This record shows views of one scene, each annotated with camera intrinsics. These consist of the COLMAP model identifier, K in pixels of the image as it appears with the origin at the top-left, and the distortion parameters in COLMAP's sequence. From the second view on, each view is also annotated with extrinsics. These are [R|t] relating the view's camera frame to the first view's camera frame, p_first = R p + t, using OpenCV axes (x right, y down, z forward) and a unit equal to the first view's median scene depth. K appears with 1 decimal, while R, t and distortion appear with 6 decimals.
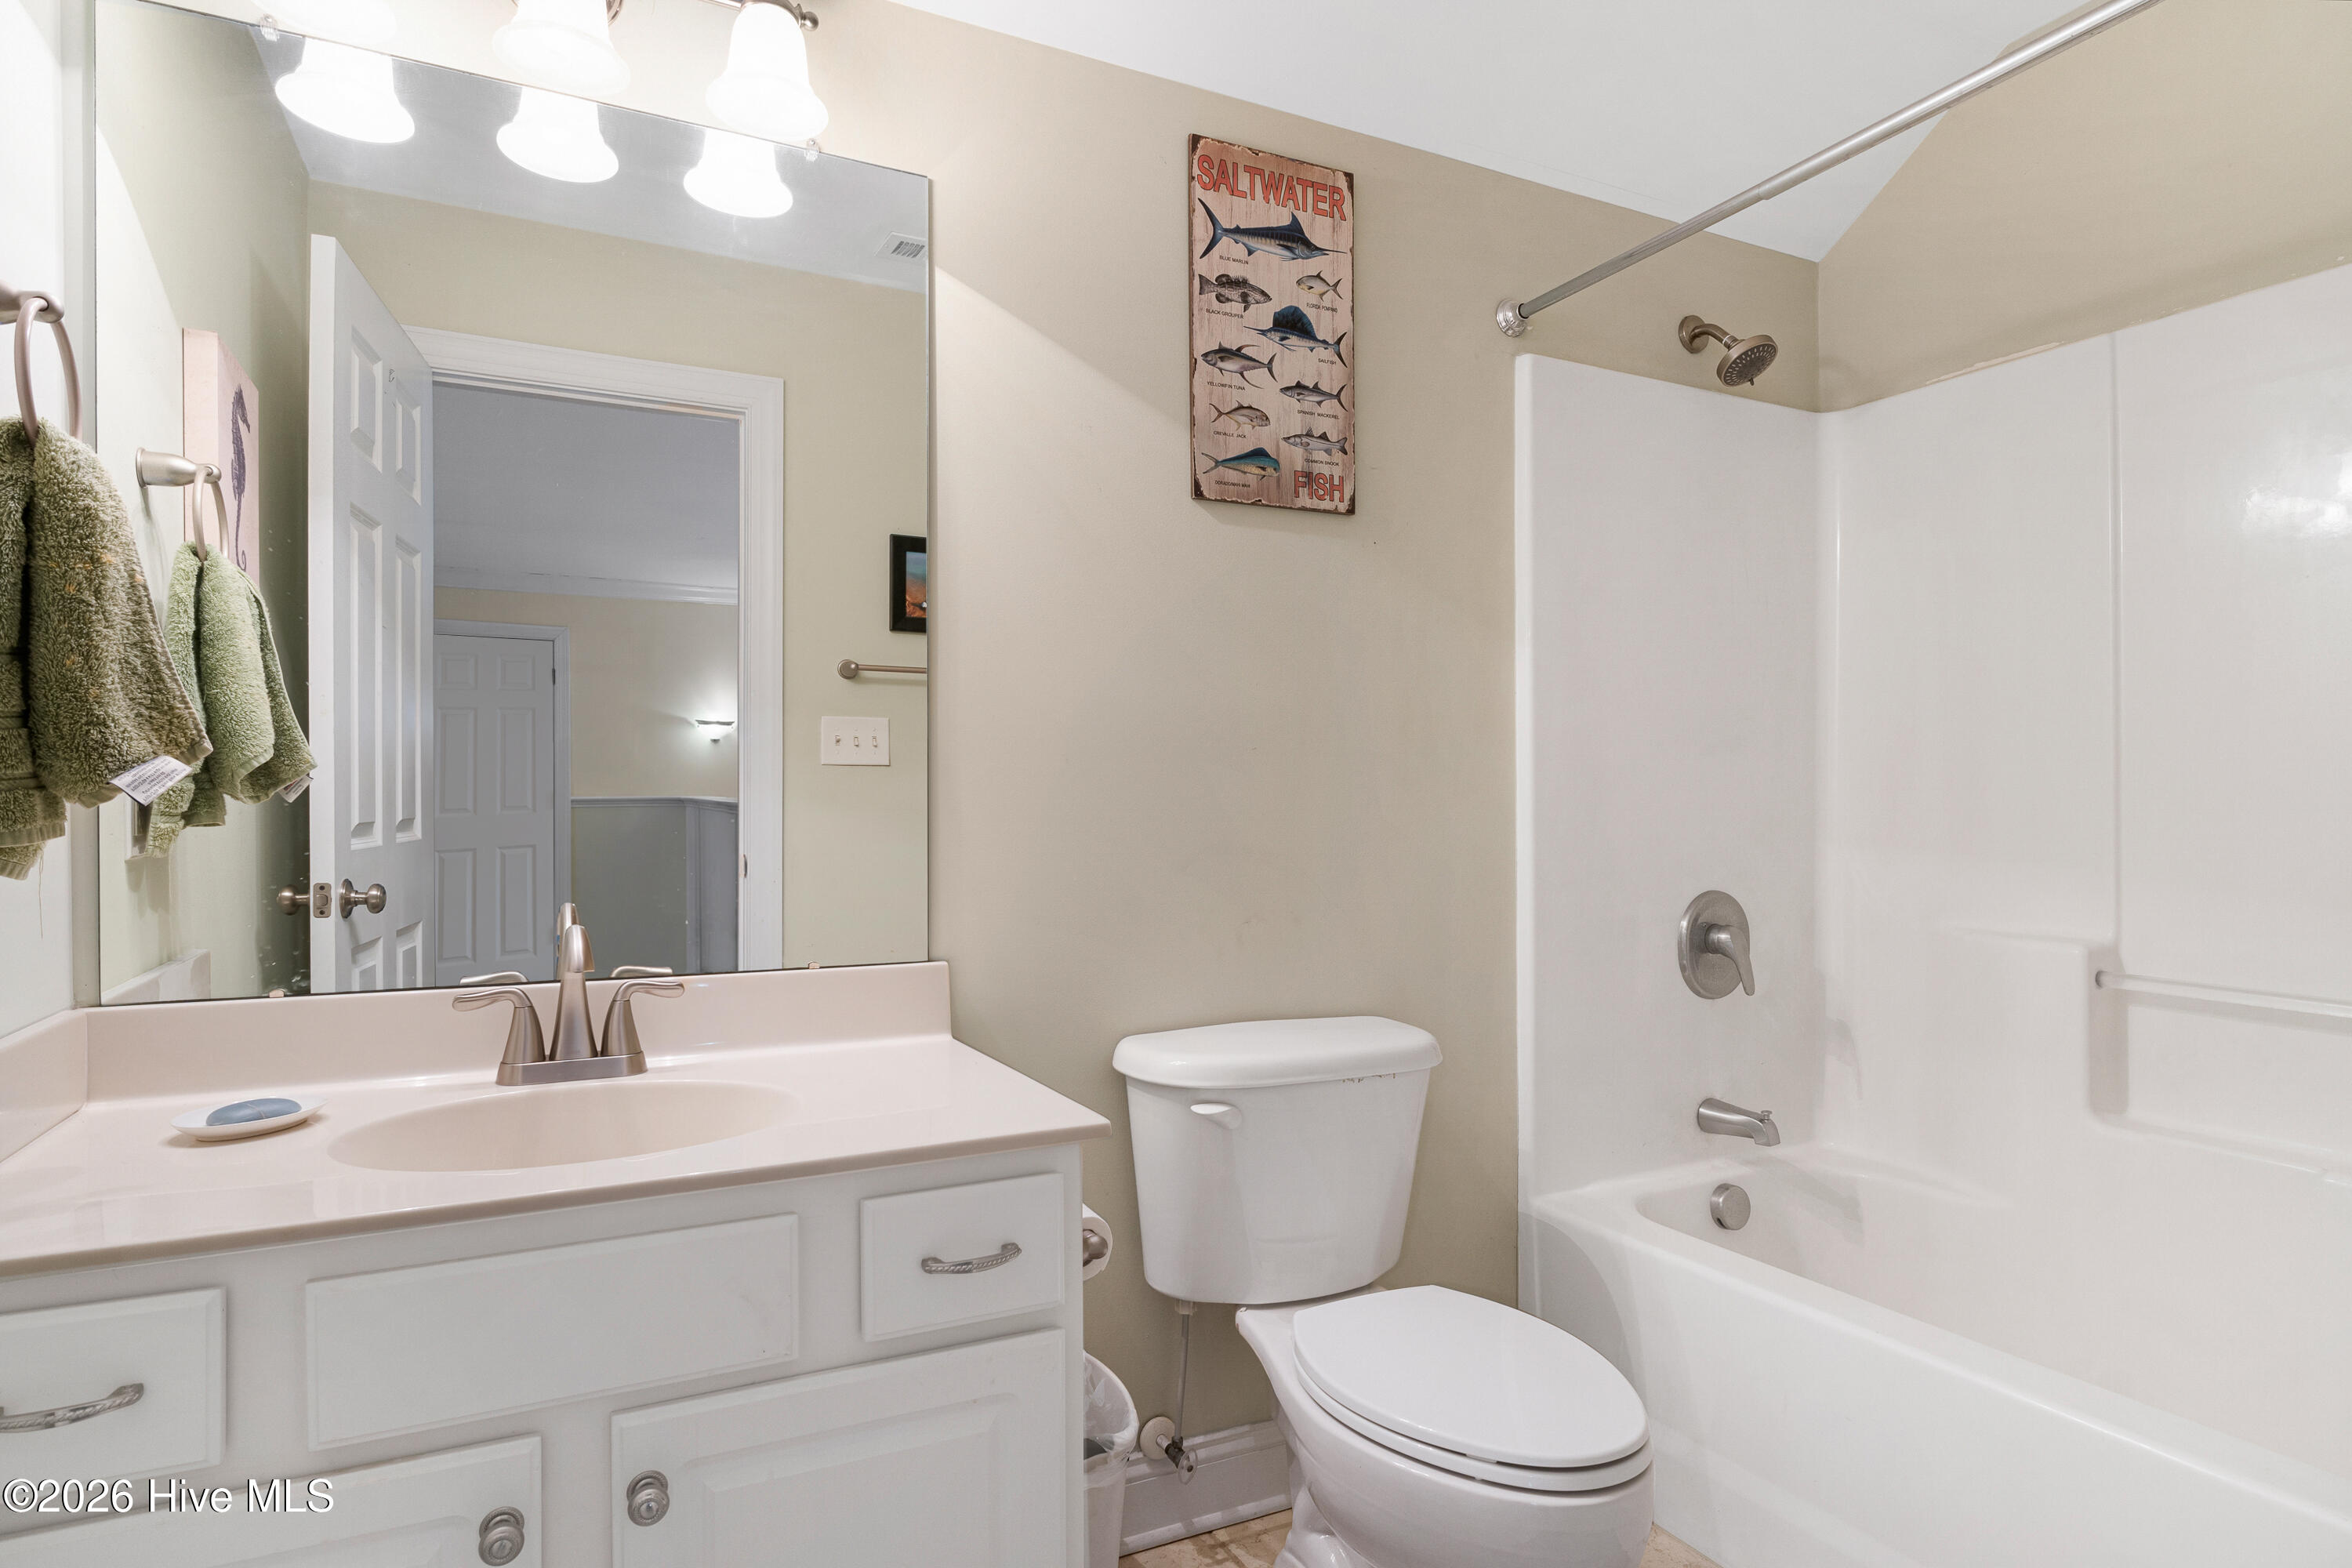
lens RADIAL K [[1272.7, 0, 1179.7], [0, 1272.7, 797.4], [0, 0, 1]] dist [0.000338, -0.000010]
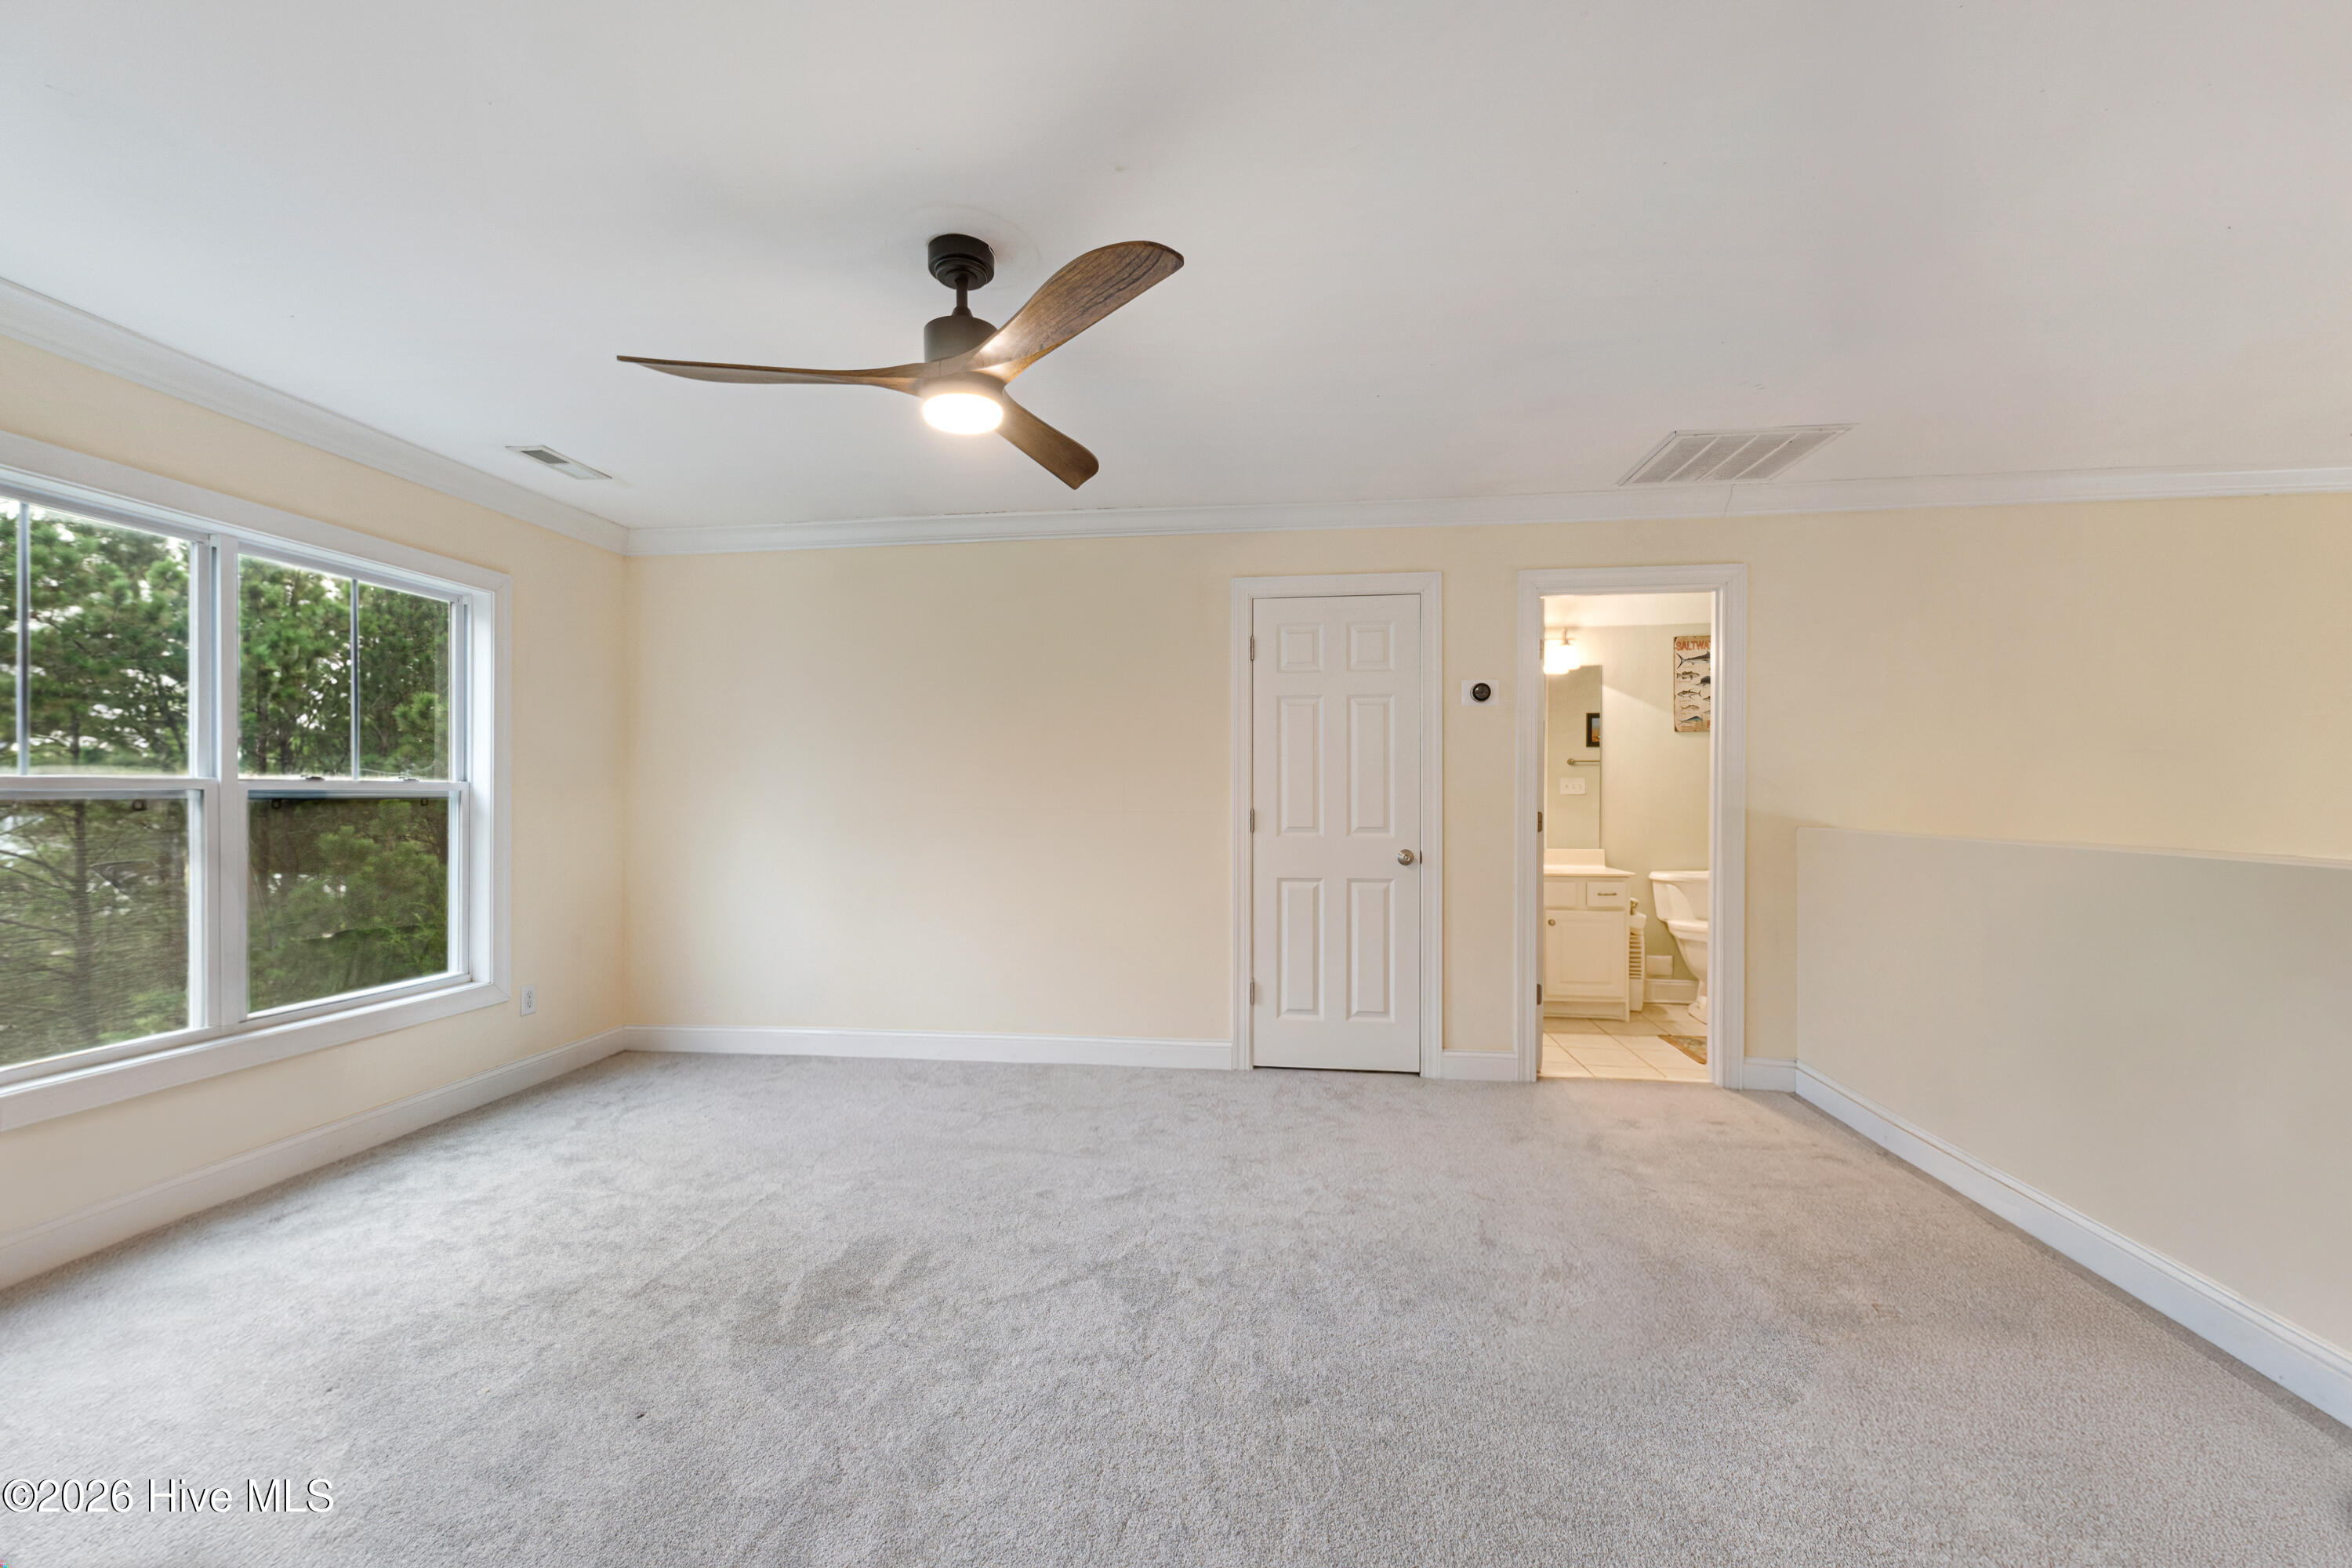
lens RADIAL K [[1029.8, 0, 1186.0], [0, 1029.8, 792.5], [0, 0, 1]] dist [-0.002596, -0.000178]
pose [[0.840521, 0.004590, -0.541760, 0.437075], [-0.000155, 0.999966, 0.008232, -0.077893], [0.541779, -0.006835, 0.840493, -2.310188]]
